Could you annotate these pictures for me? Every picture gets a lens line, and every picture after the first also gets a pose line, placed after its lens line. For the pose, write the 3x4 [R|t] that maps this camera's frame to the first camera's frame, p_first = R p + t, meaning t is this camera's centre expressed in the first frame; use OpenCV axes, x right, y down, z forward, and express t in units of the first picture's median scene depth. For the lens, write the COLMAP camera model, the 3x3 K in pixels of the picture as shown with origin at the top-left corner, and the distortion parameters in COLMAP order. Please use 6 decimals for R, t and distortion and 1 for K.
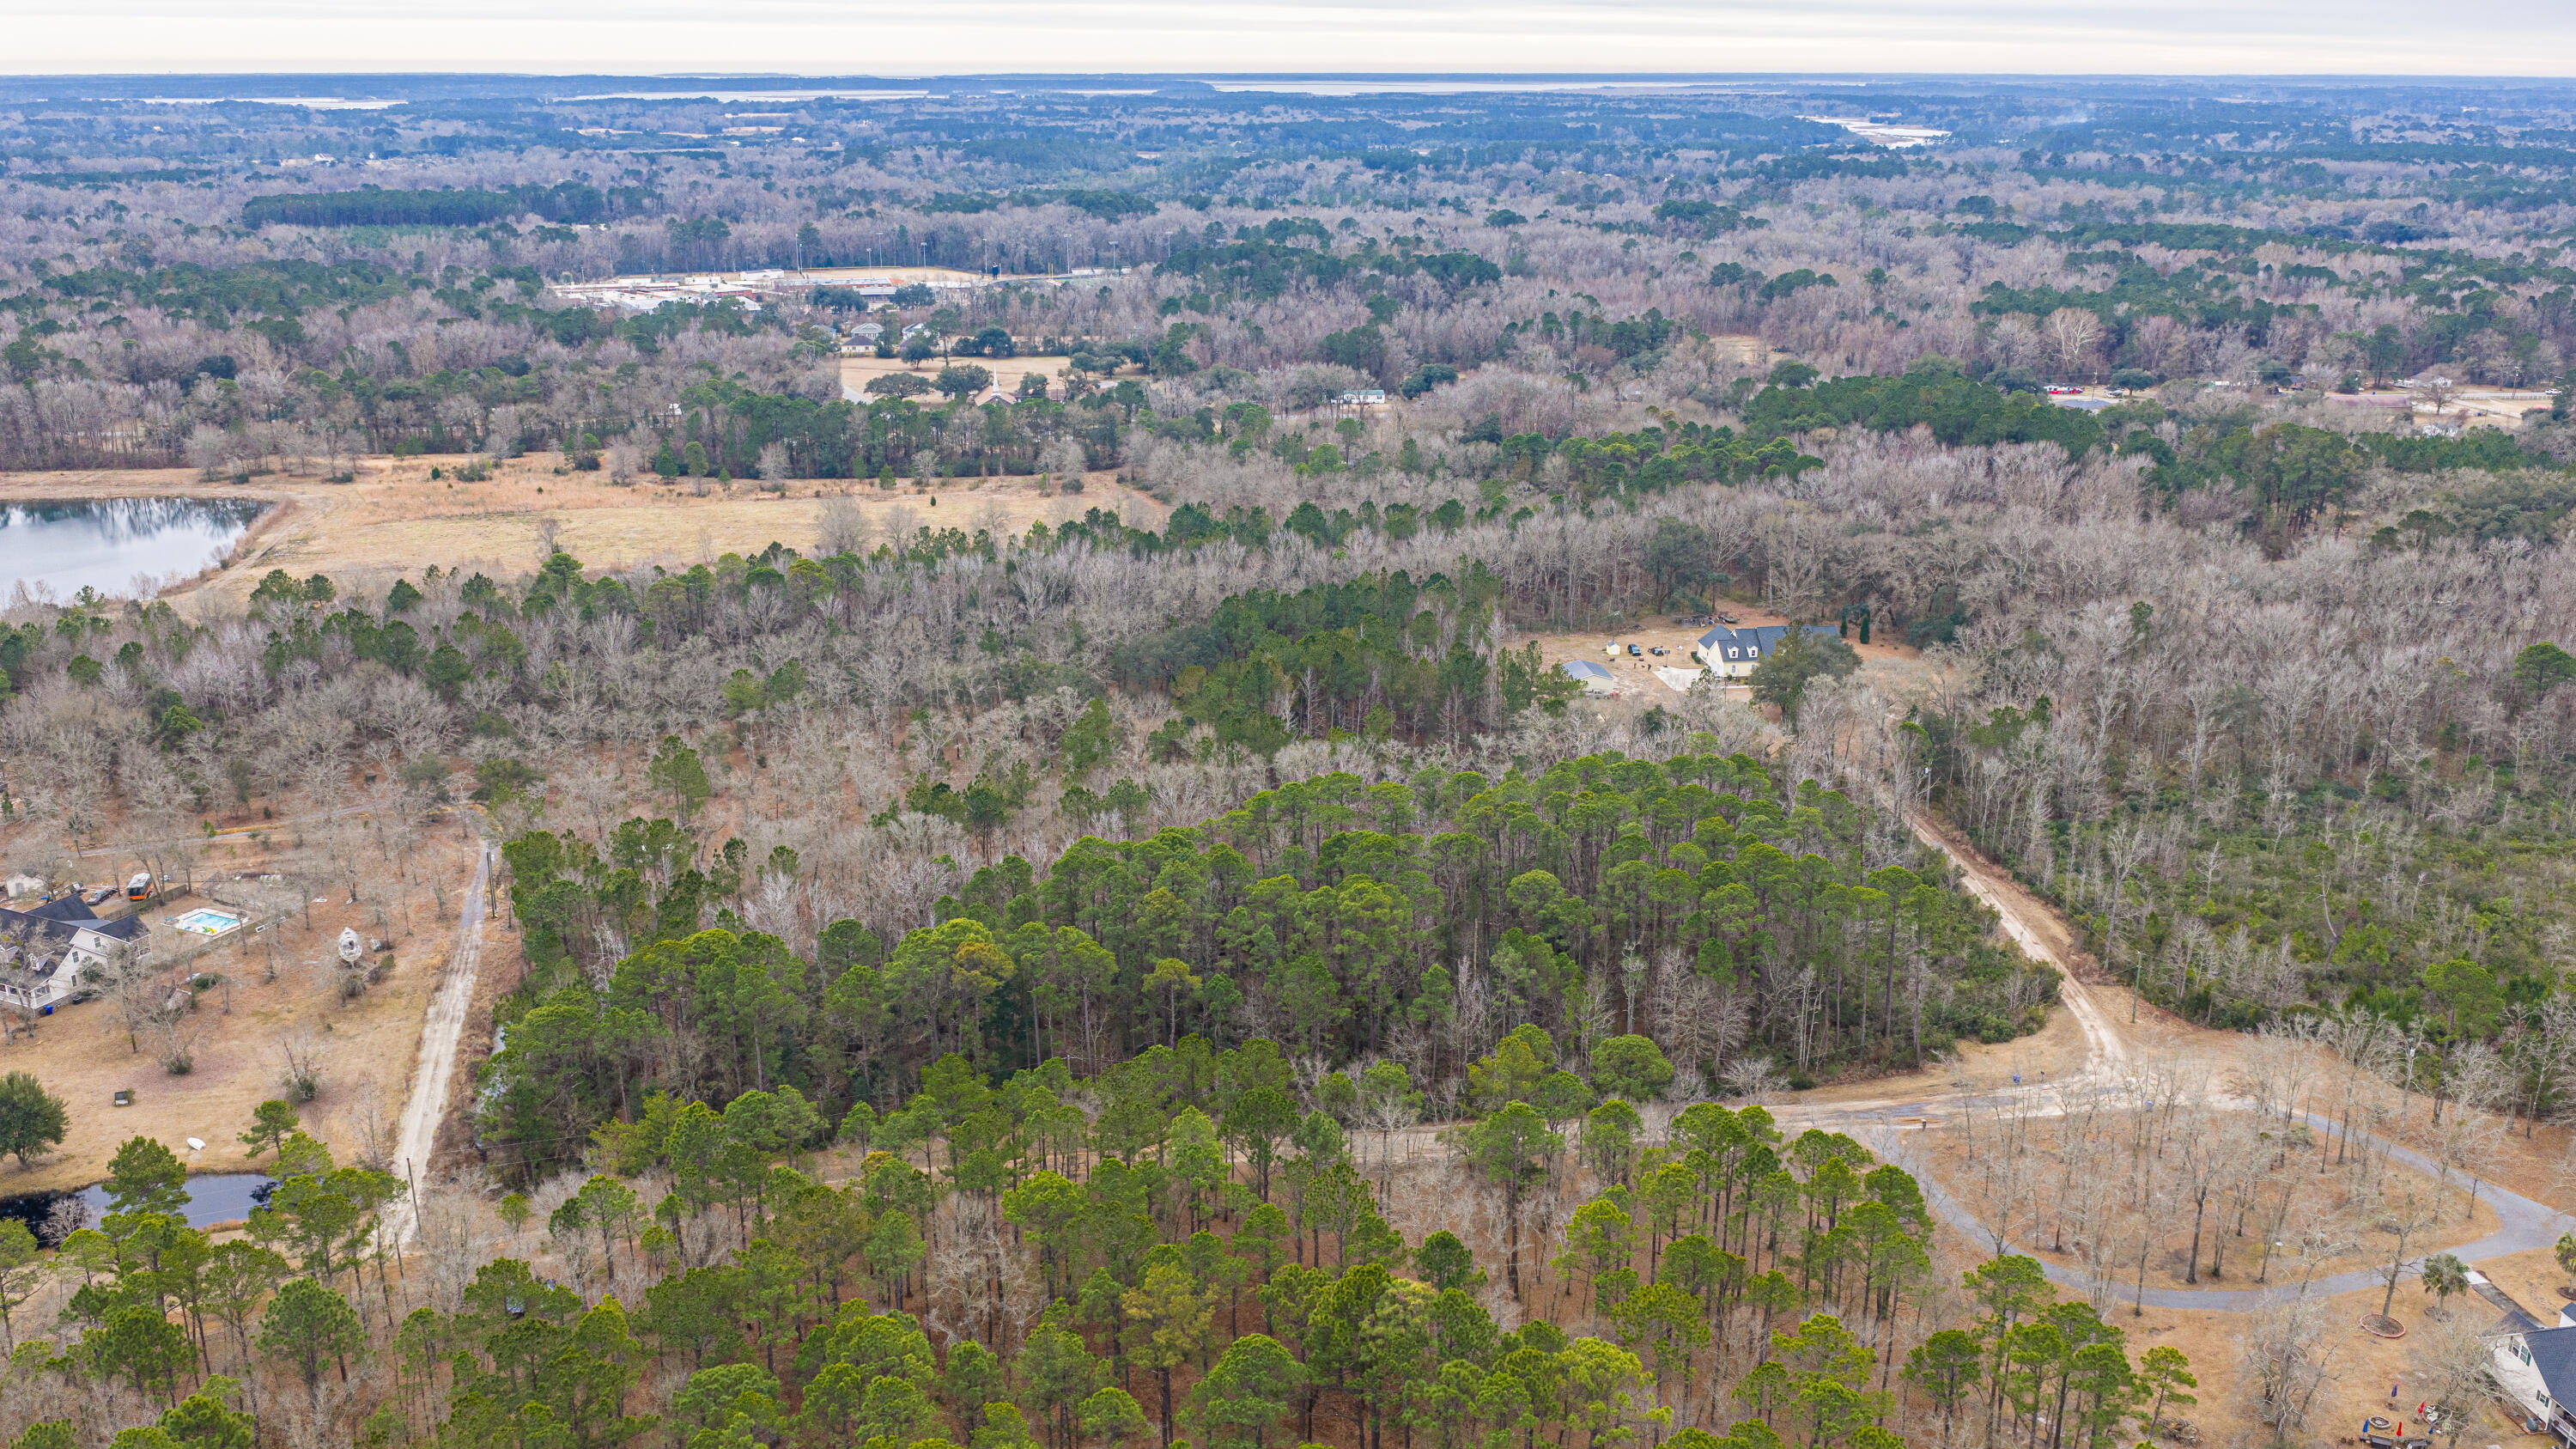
lens RADIAL K [[2077.0, 0, 1284.3], [0, 2077.0, 727.1], [0, 0, 1]] dist [0.013274, -0.030409]
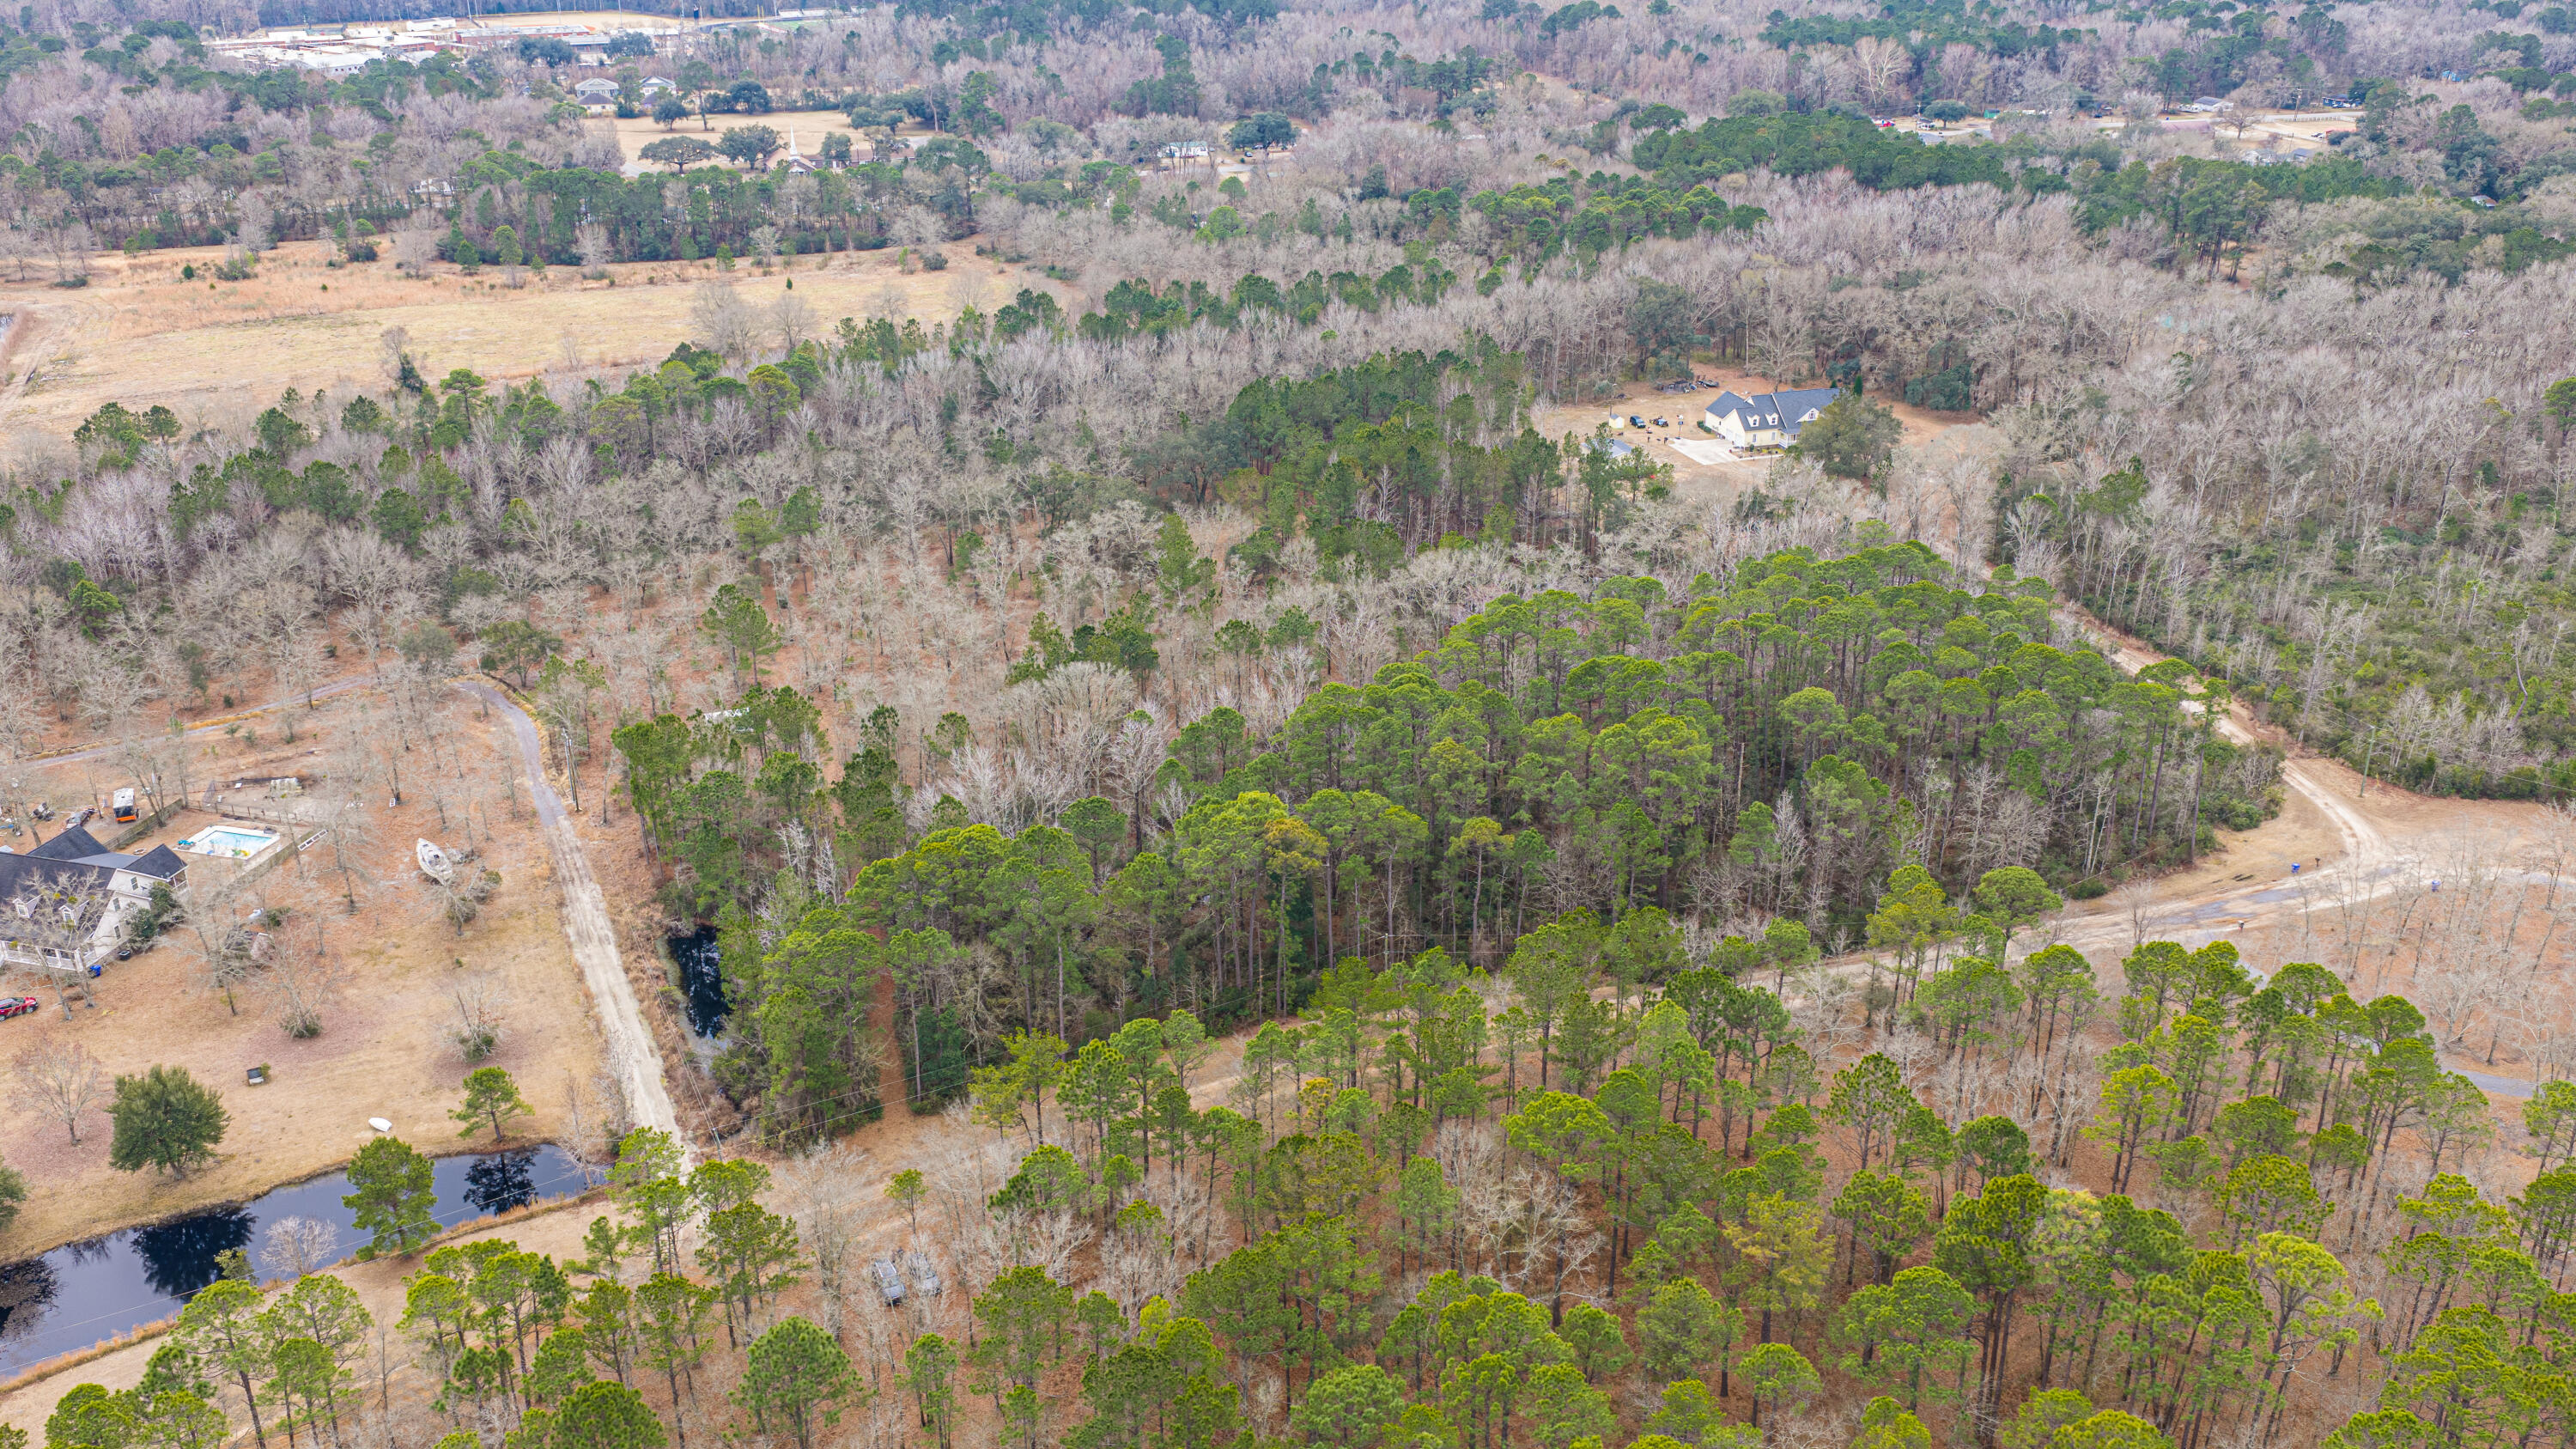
lens RADIAL K [[2077.0, 0, 1290.3], [0, 2077.0, 724.1], [0, 0, 1]] dist [0.013274, -0.030409]
pose [[0.985201, -0.070605, 0.156187, -0.120823], [0.051678, 0.991173, 0.122087, -0.019501], [-0.163428, -0.112208, 0.980153, 0.055743]]
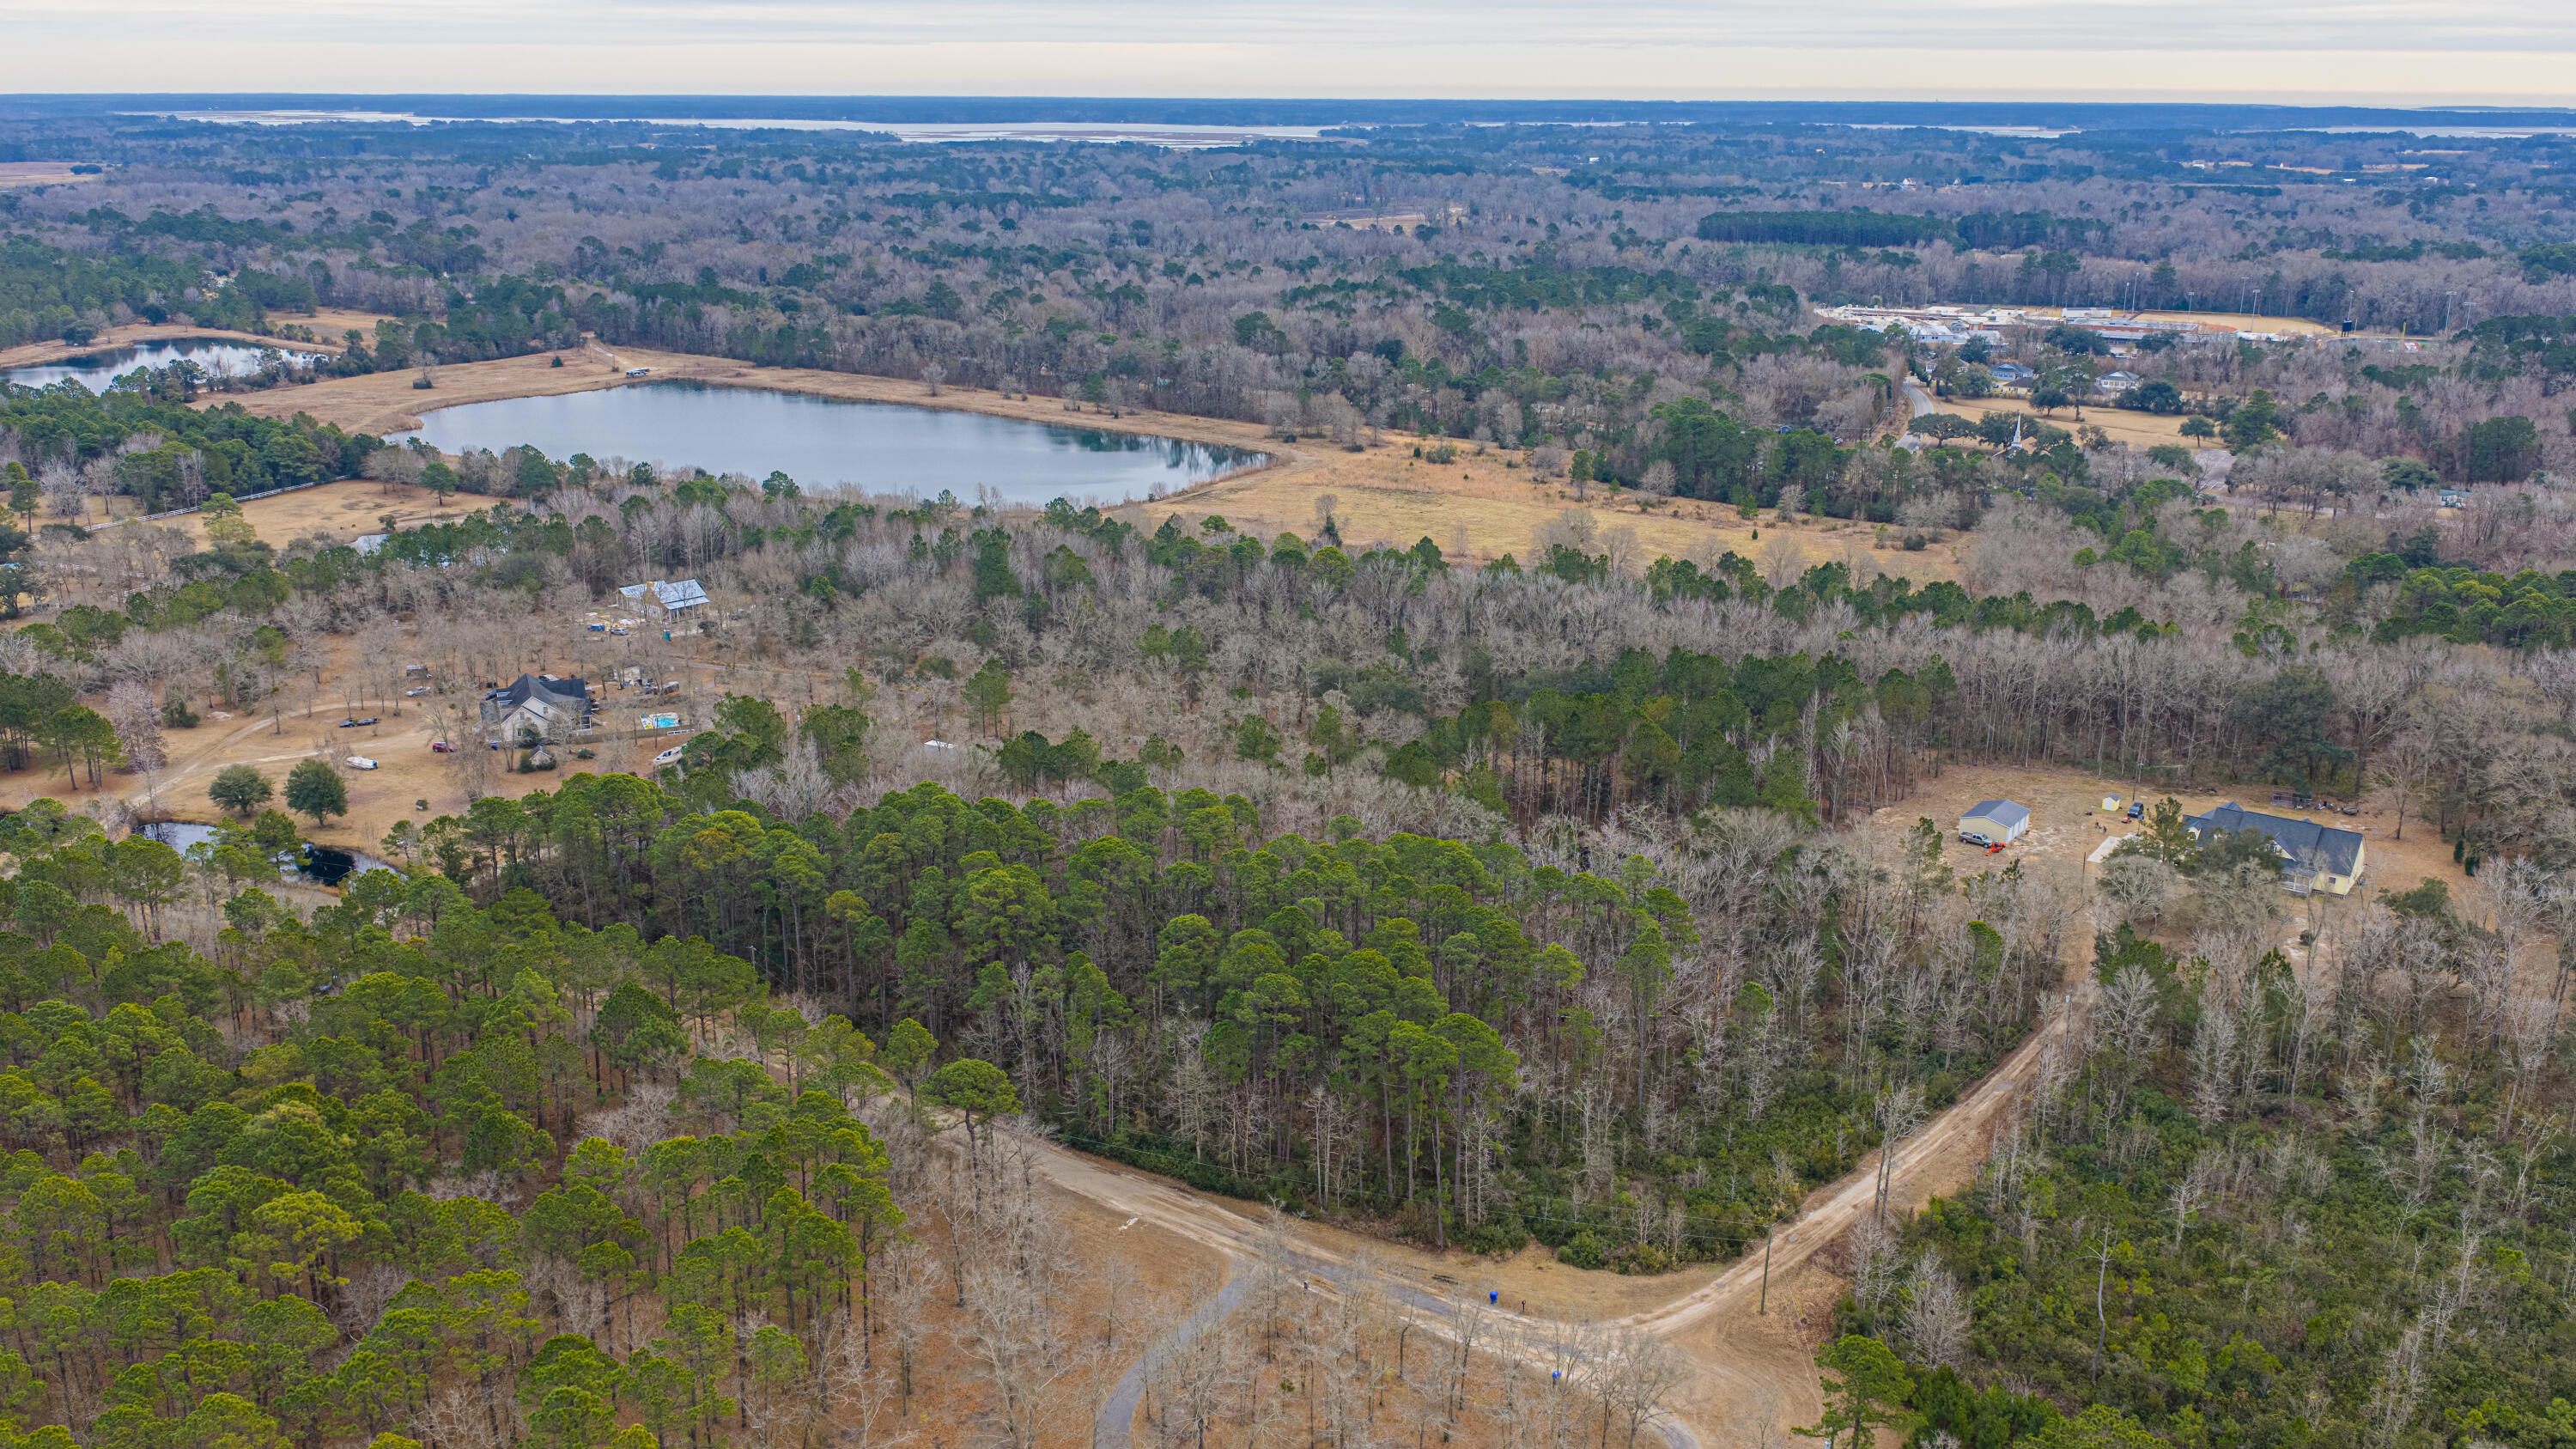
lens RADIAL K [[2077.0, 0, 1283.2], [0, 2077.0, 726.9], [0, 0, 1]] dist [0.013274, -0.030409]
pose [[0.734770, 0.199829, -0.648214, 0.357179], [-0.208706, 0.975865, 0.064262, -0.040654], [0.645411, 0.088068, 0.758742, 0.133188]]
